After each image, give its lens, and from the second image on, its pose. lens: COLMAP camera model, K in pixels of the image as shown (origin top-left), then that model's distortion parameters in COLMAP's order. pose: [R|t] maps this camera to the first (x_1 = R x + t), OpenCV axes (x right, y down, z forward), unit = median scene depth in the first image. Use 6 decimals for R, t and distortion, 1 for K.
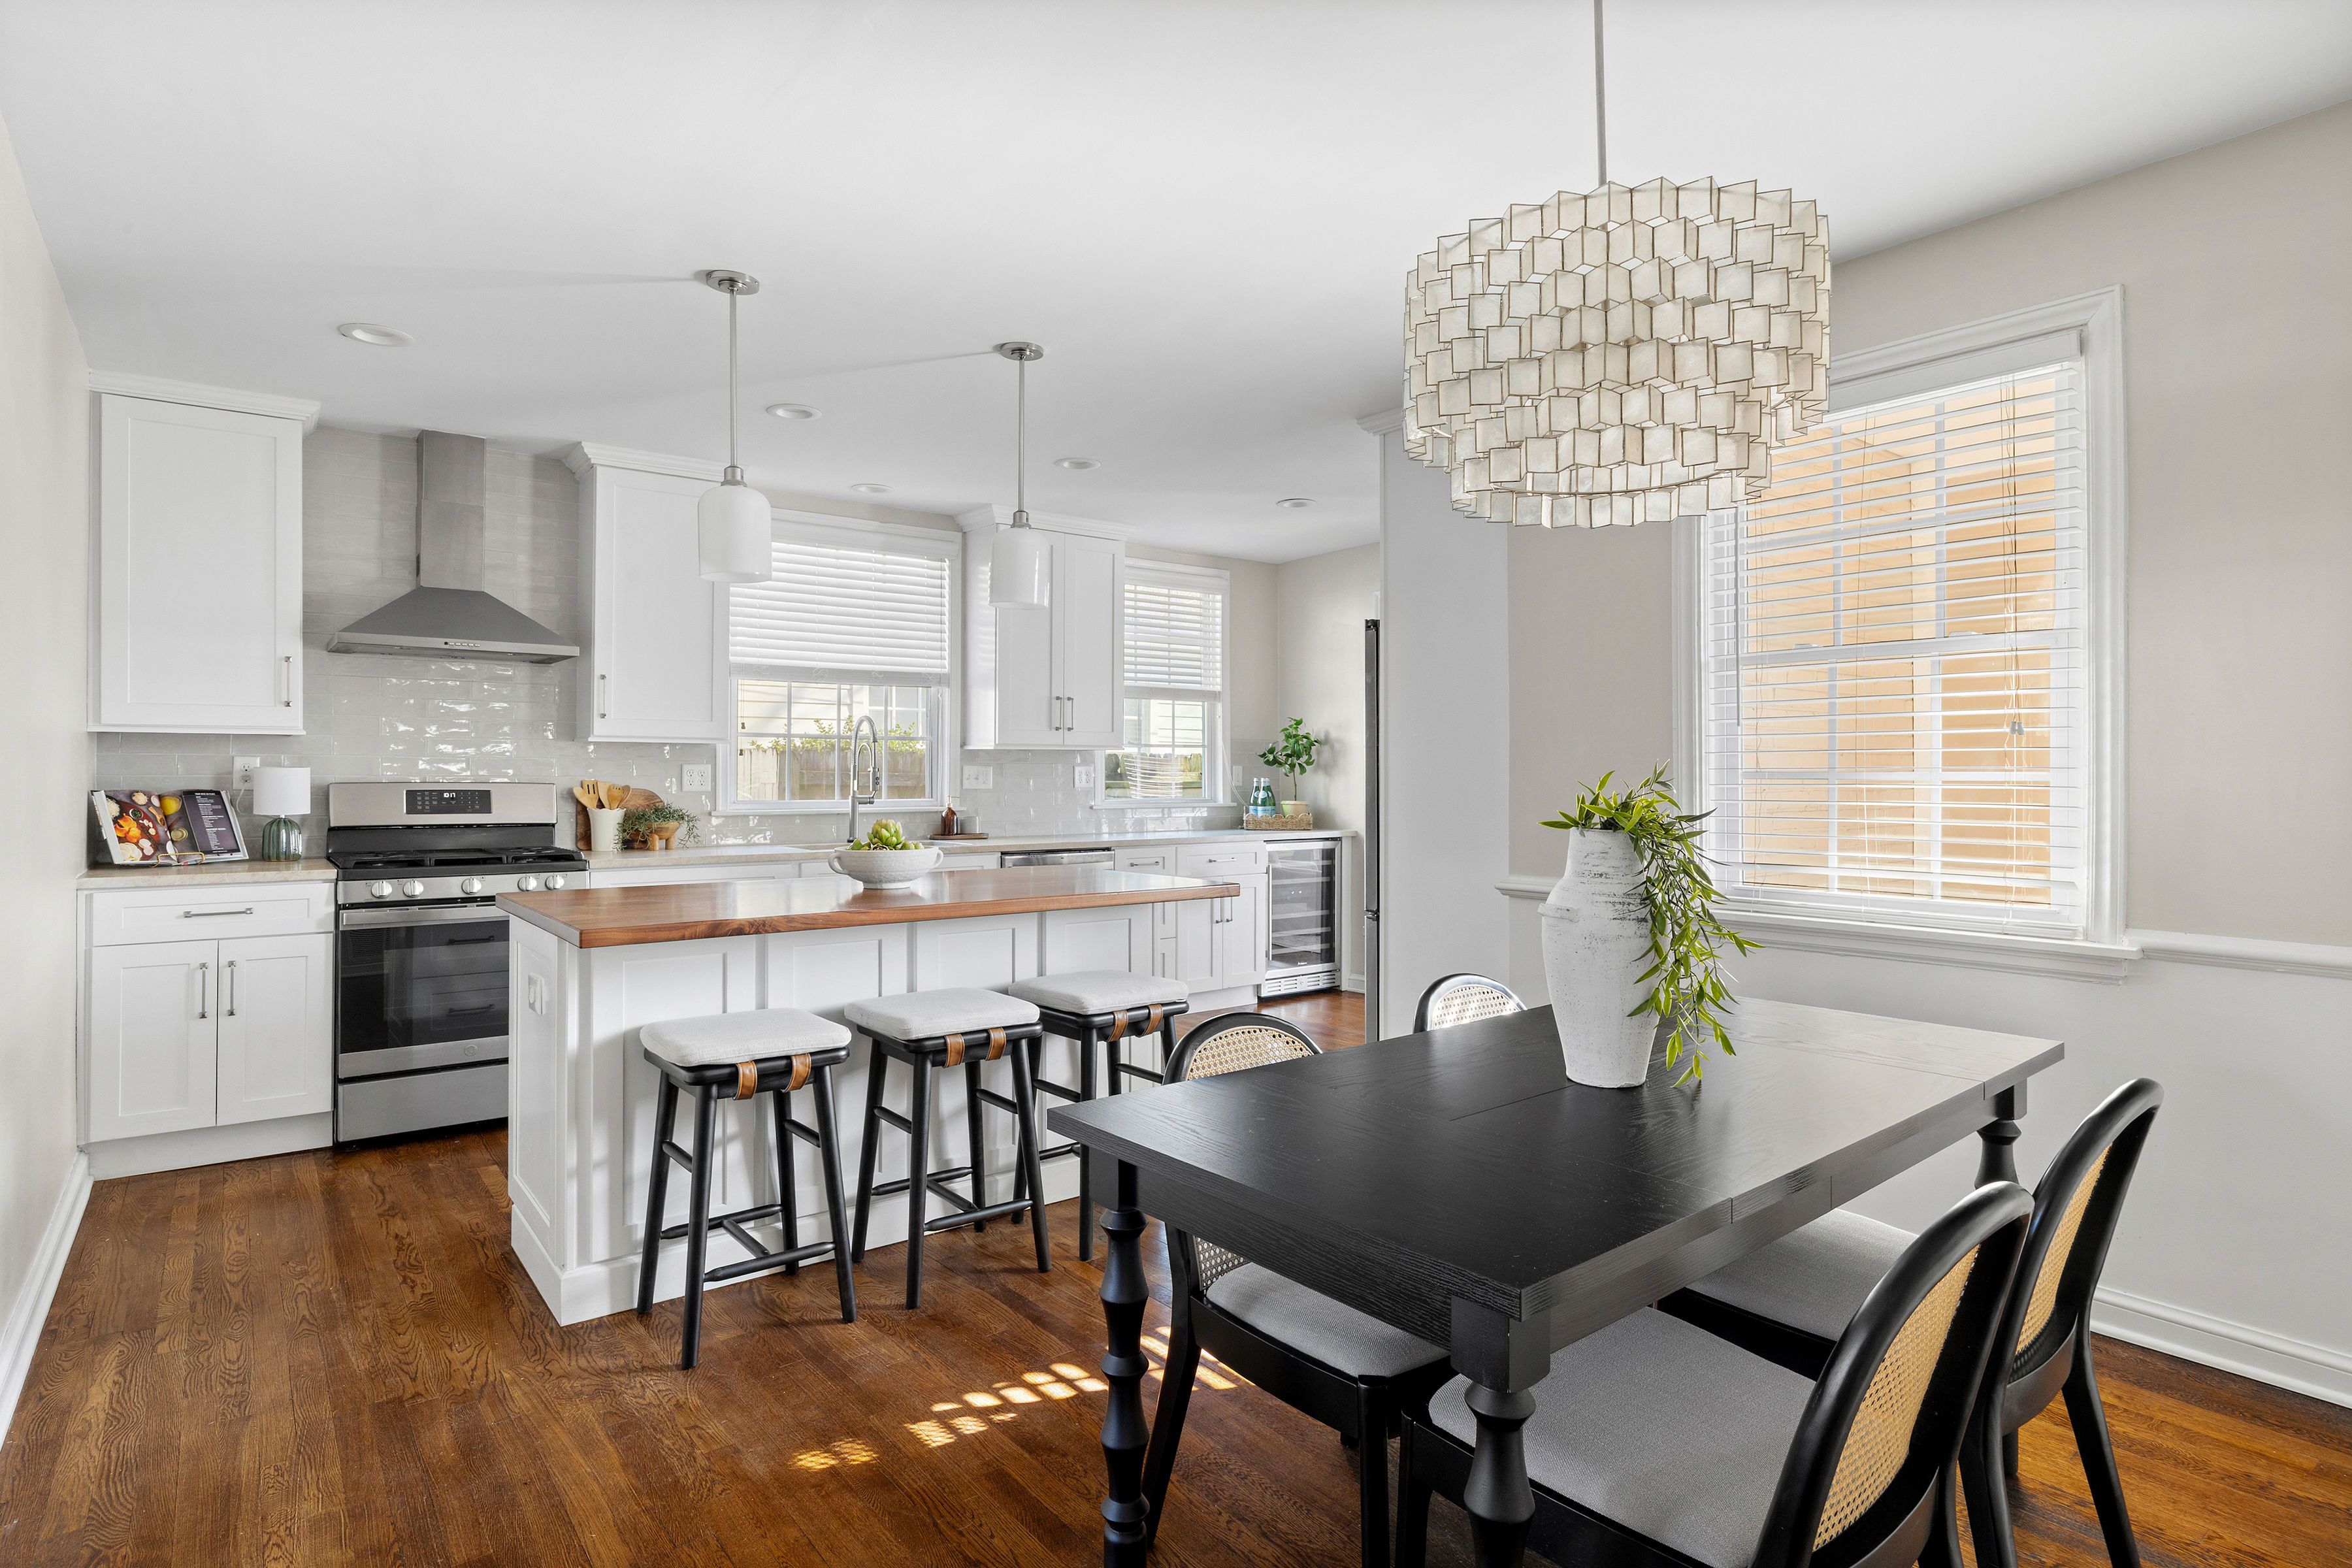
lens RADIAL K [[1202.7, 0, 1127.6], [0, 1202.7, 781.6], [0, 0, 1]] dist [-0.002624, -0.000754]
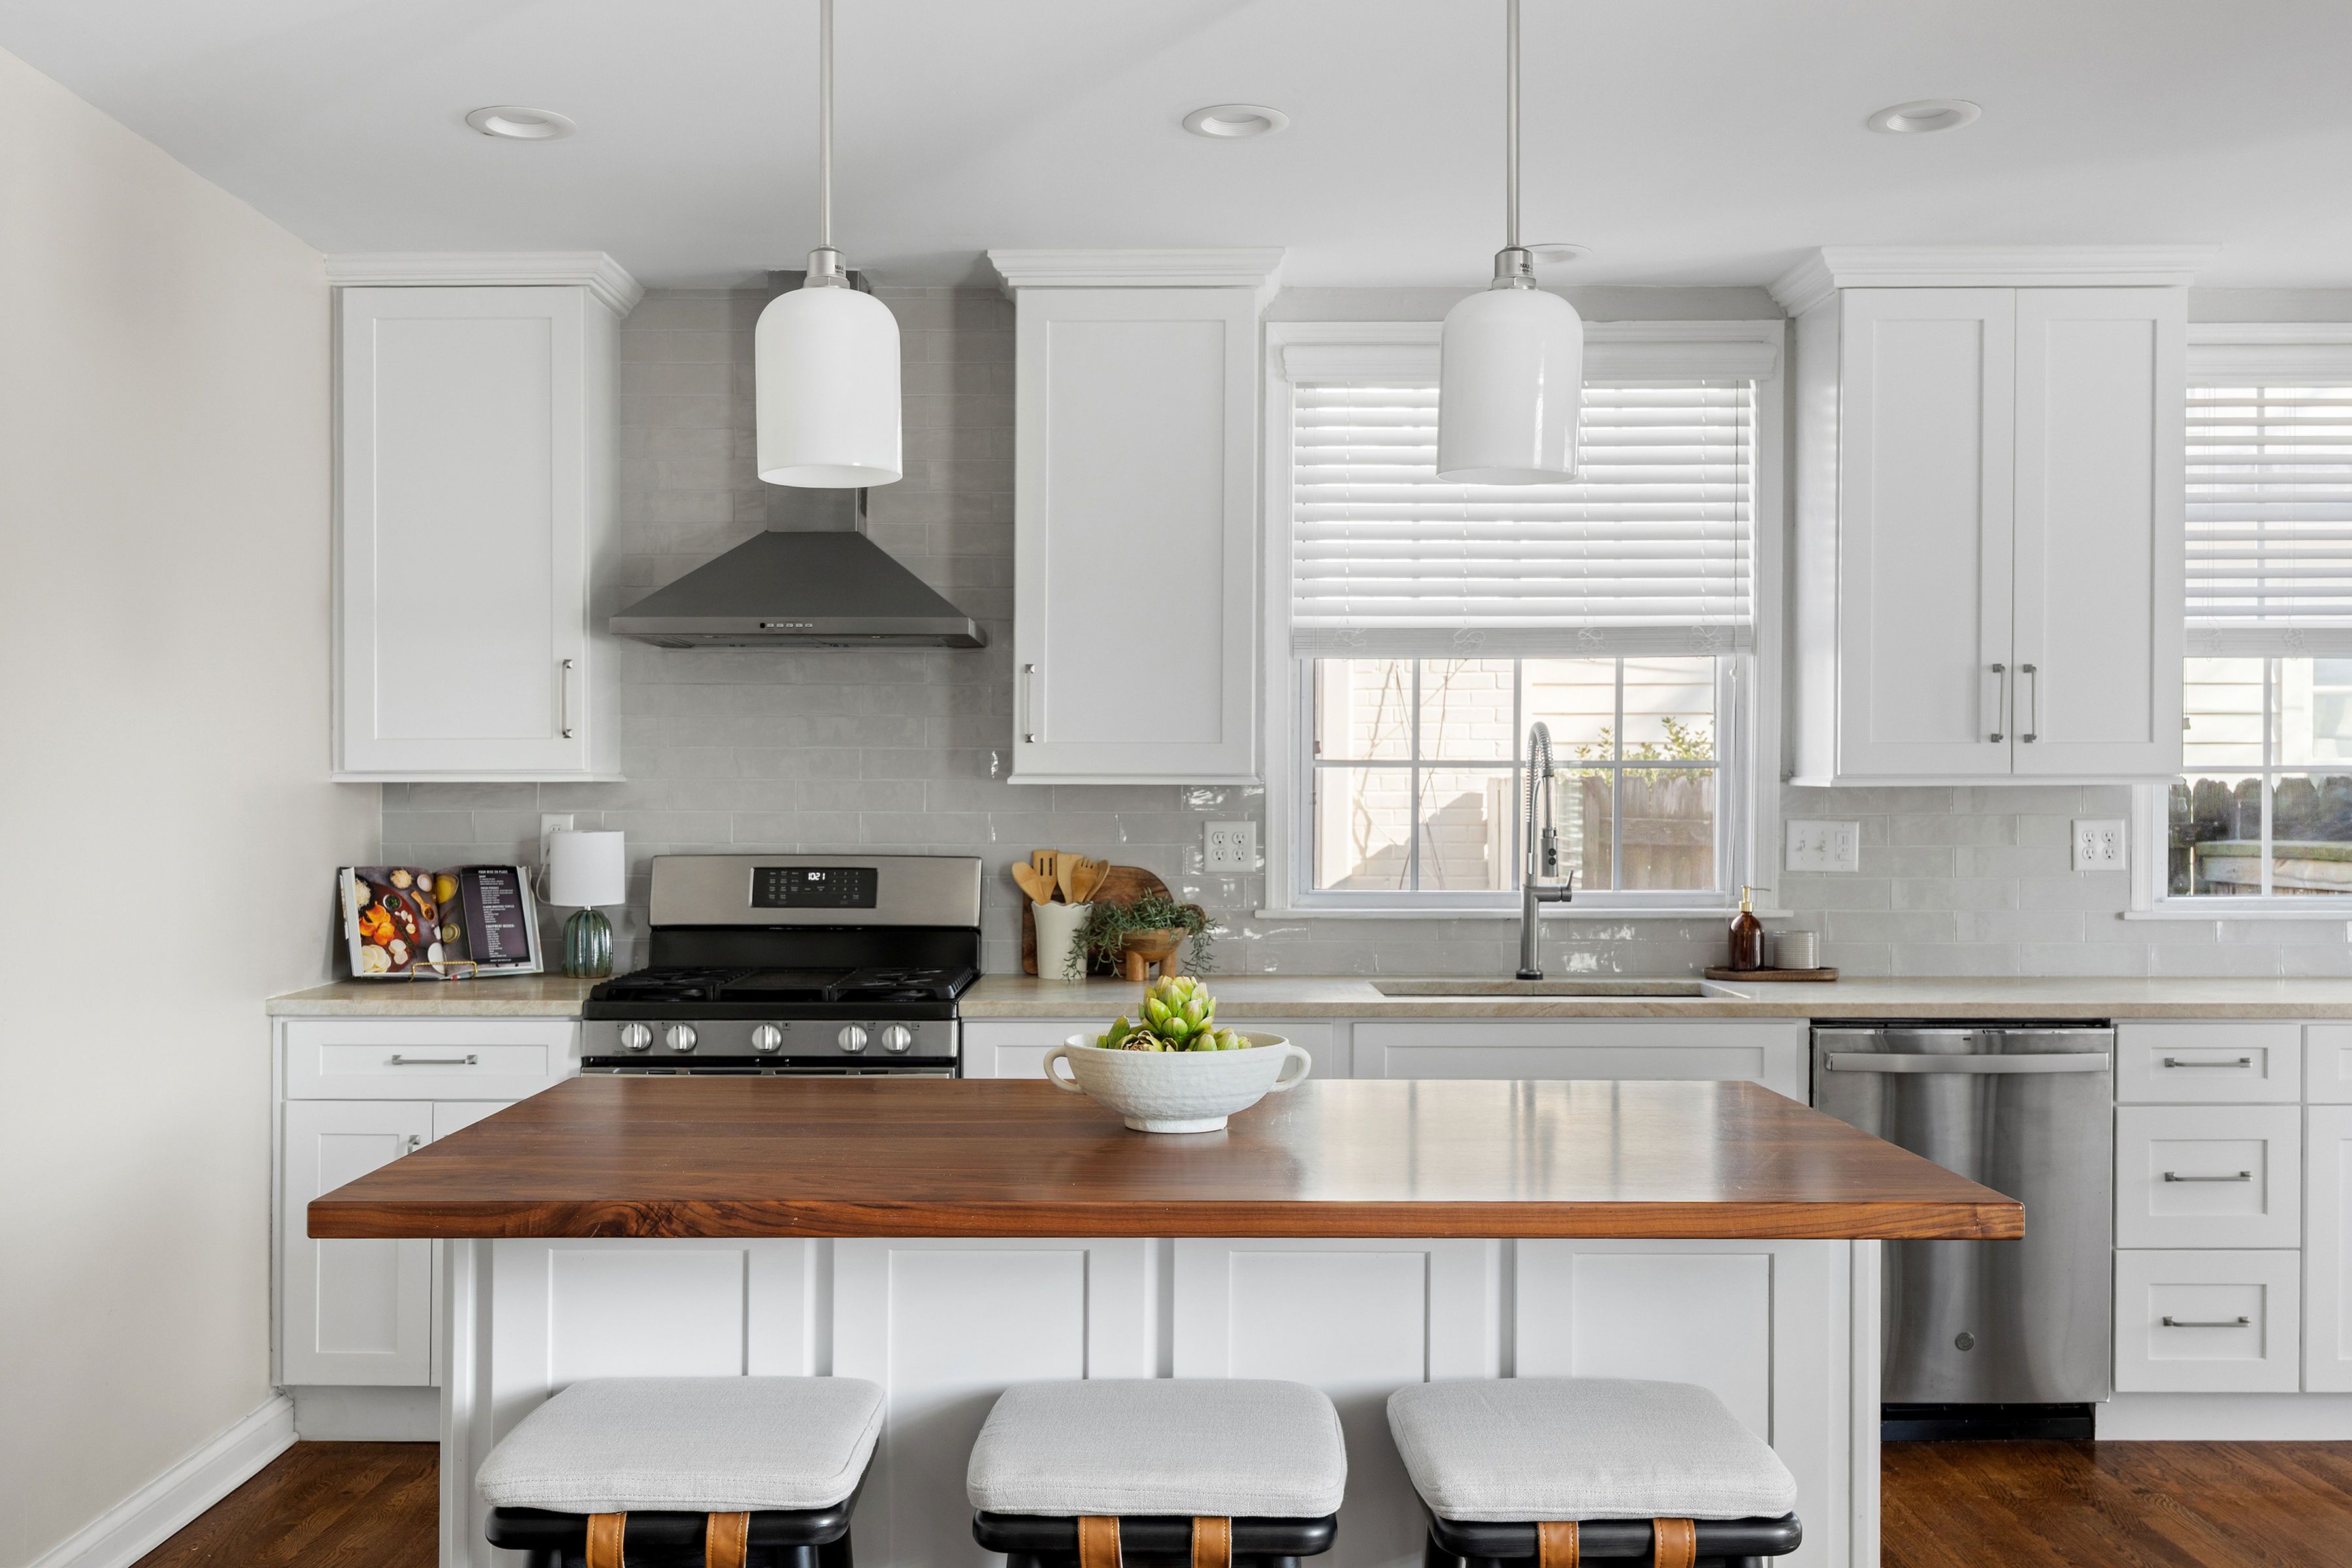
lens RADIAL K [[2069.5, 0, 1174.9], [0, 2069.5, 812.5], [0, 0, 1]] dist [0.008983, 0.006690]
pose [[0.802881, 0.003340, -0.596130, 0.211089], [-0.001481, 0.999992, 0.003609, -0.026580], [0.596138, -0.002015, 0.802879, 0.299203]]
